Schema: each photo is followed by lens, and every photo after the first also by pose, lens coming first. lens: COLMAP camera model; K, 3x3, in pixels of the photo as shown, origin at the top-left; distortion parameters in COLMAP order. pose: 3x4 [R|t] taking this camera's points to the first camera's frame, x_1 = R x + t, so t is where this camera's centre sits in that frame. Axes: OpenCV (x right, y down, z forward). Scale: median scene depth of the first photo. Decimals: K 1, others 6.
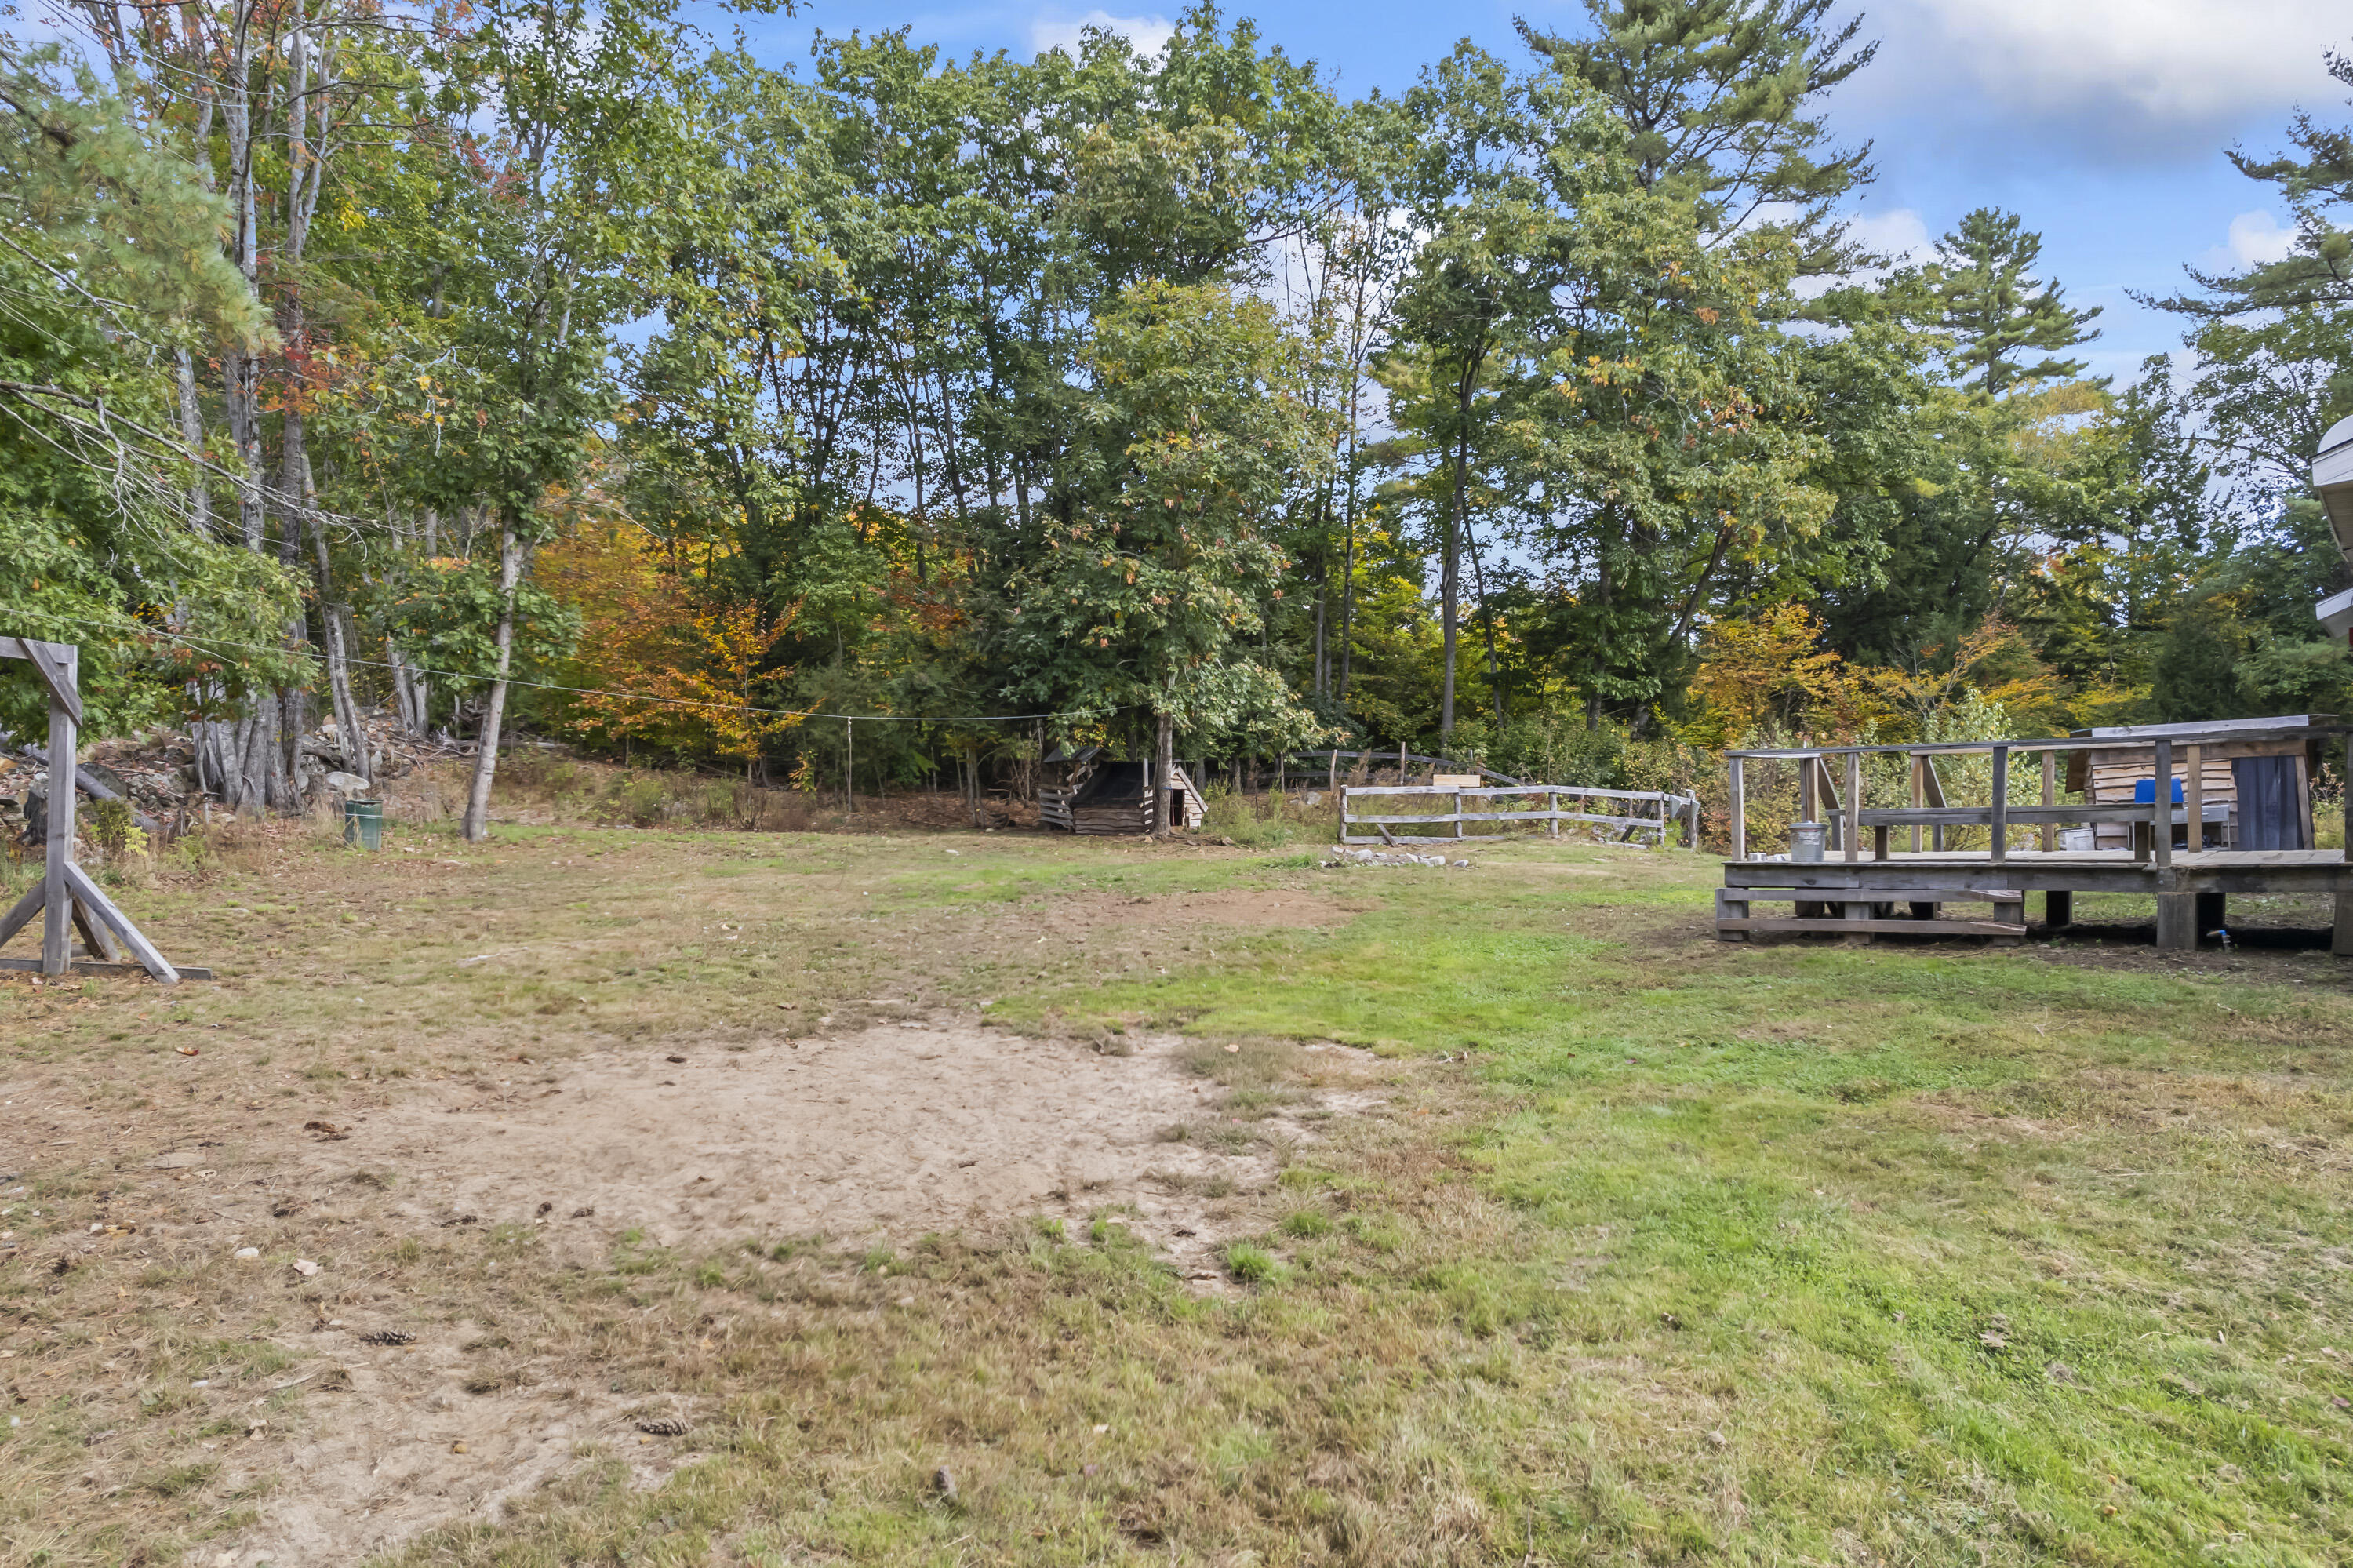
lens RADIAL K [[1531.6, 0, 1176.5], [0, 1531.6, 784.0], [0, 0, 1]] dist [-0.079445, 0.077867]
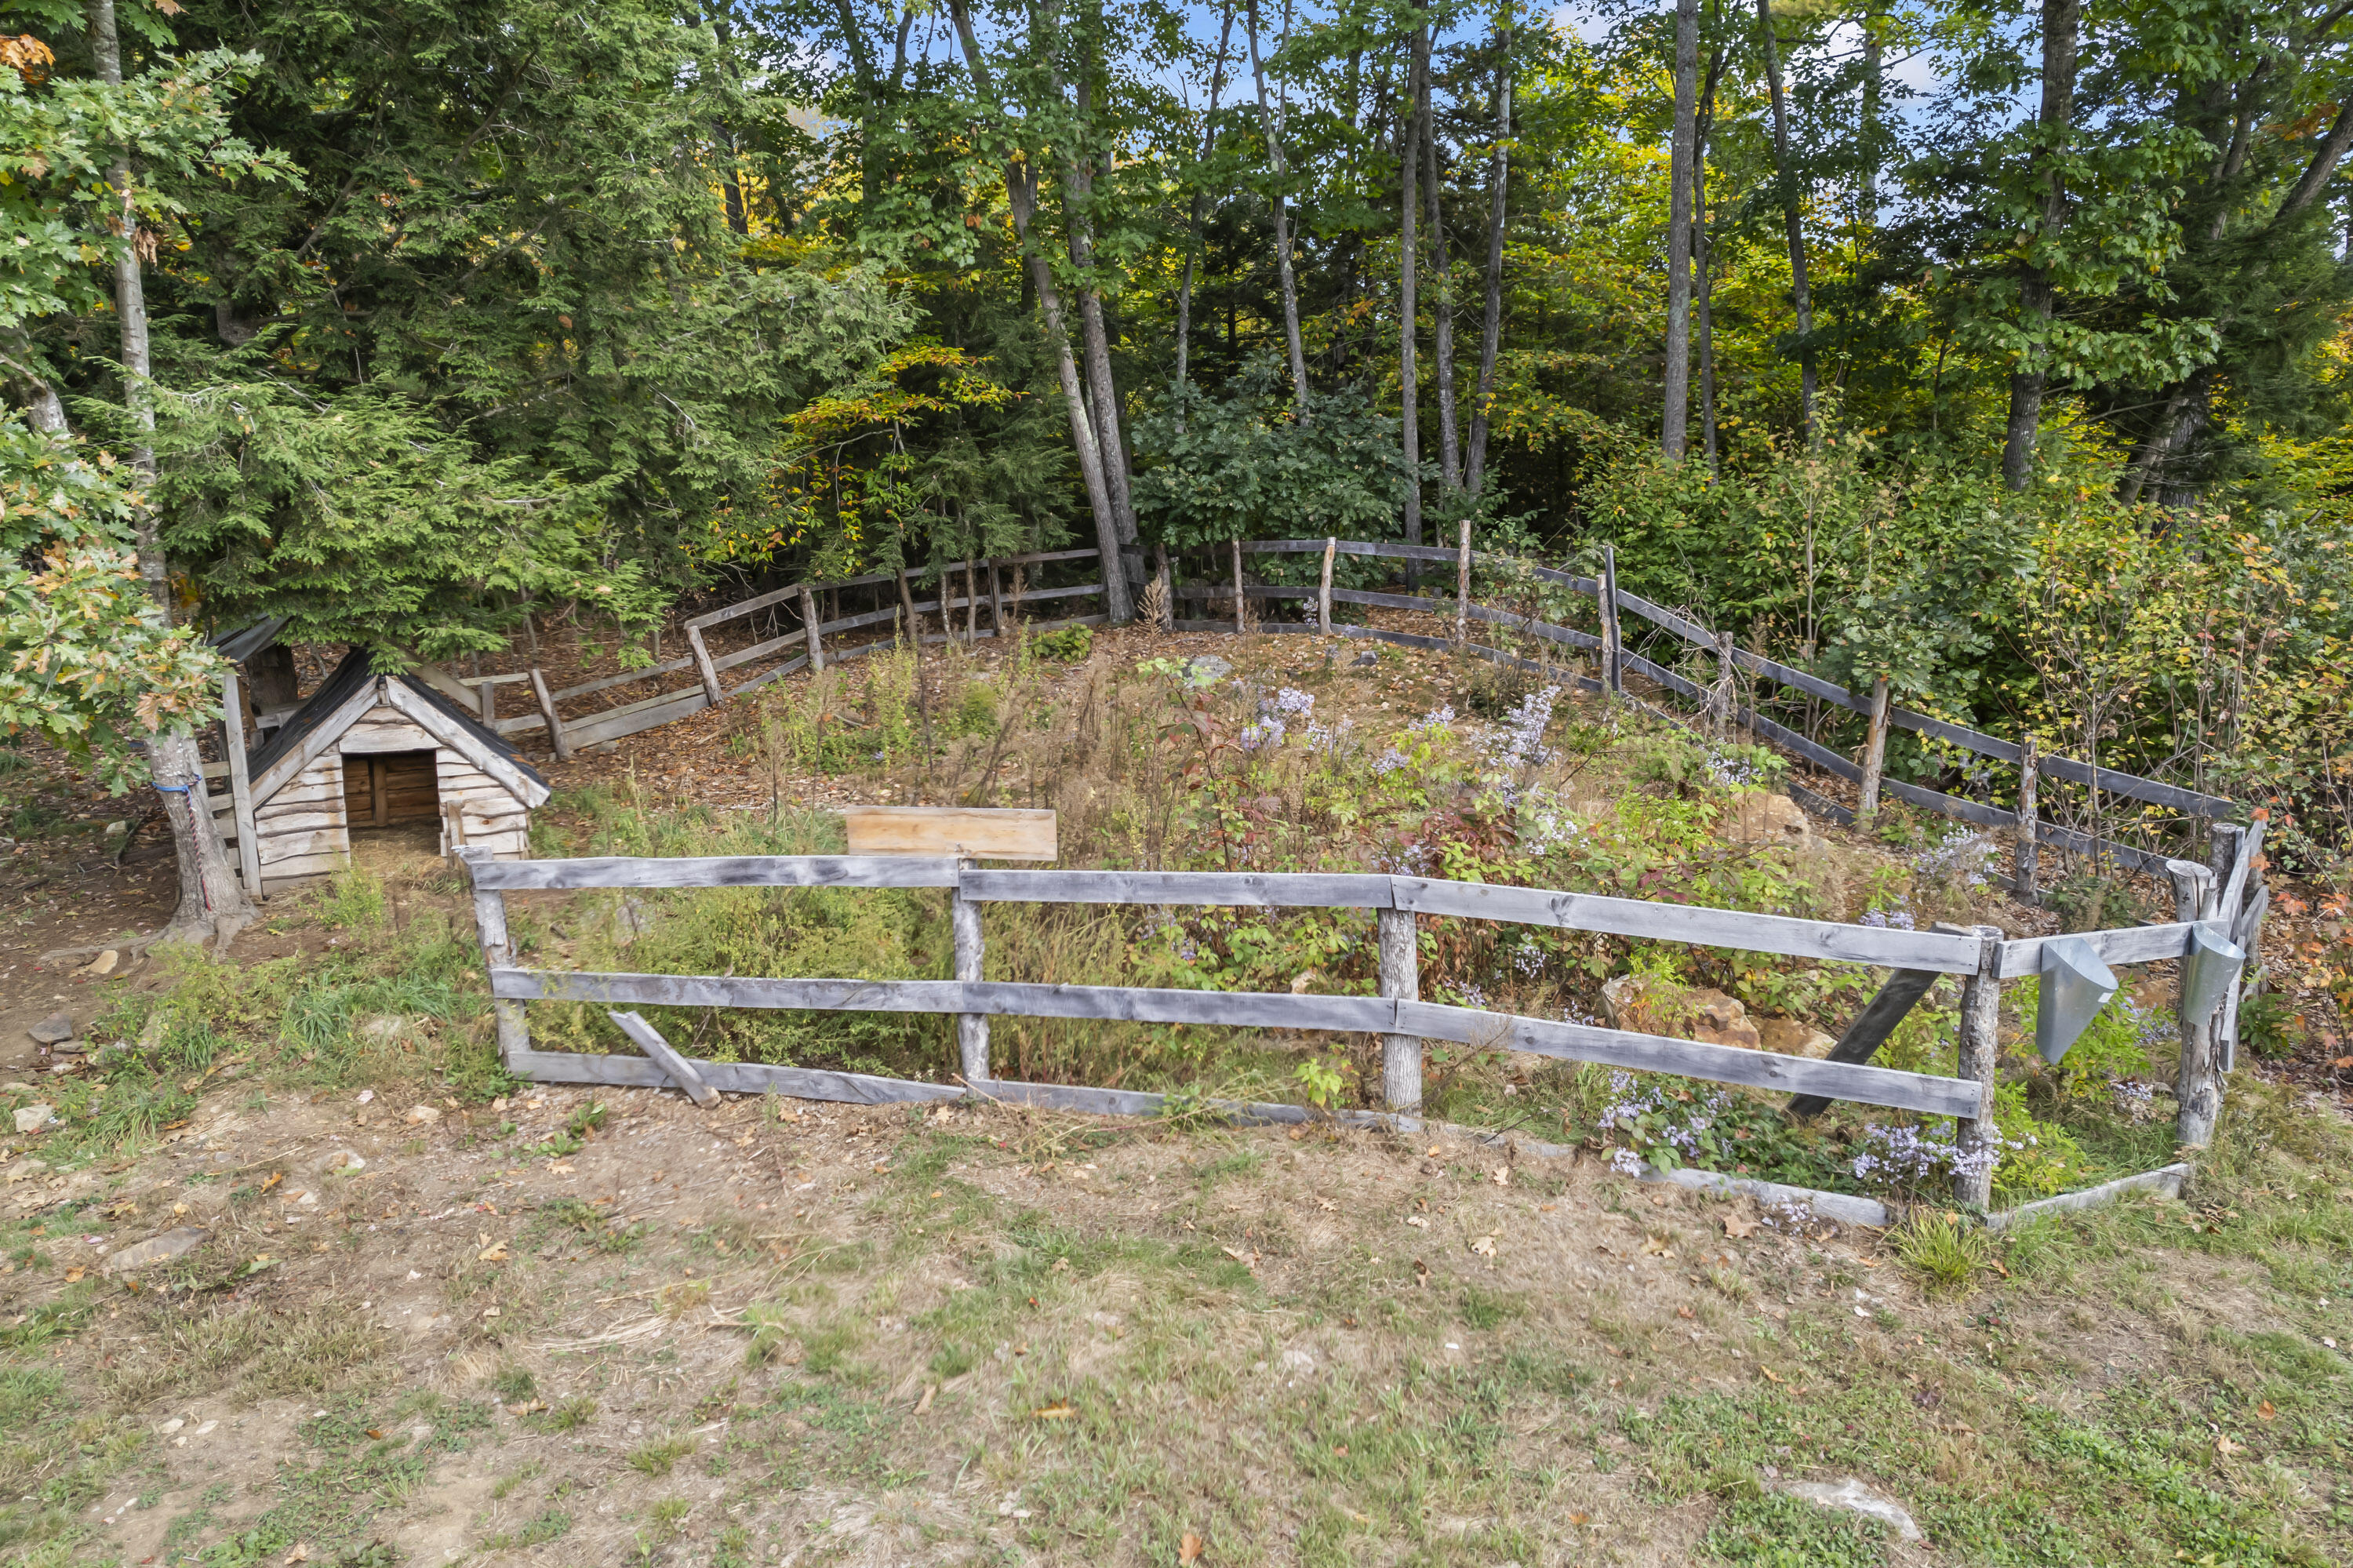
lens RADIAL K [[1531.6, 0, 1176.5], [0, 1531.6, 784.0], [0, 0, 1]] dist [-0.079445, 0.077867]
pose [[0.944598, 0.035737, -0.326278, 0.285926], [0.027483, 0.981953, 0.187118, -0.049988], [0.327077, -0.185718, 0.926569, 0.804052]]
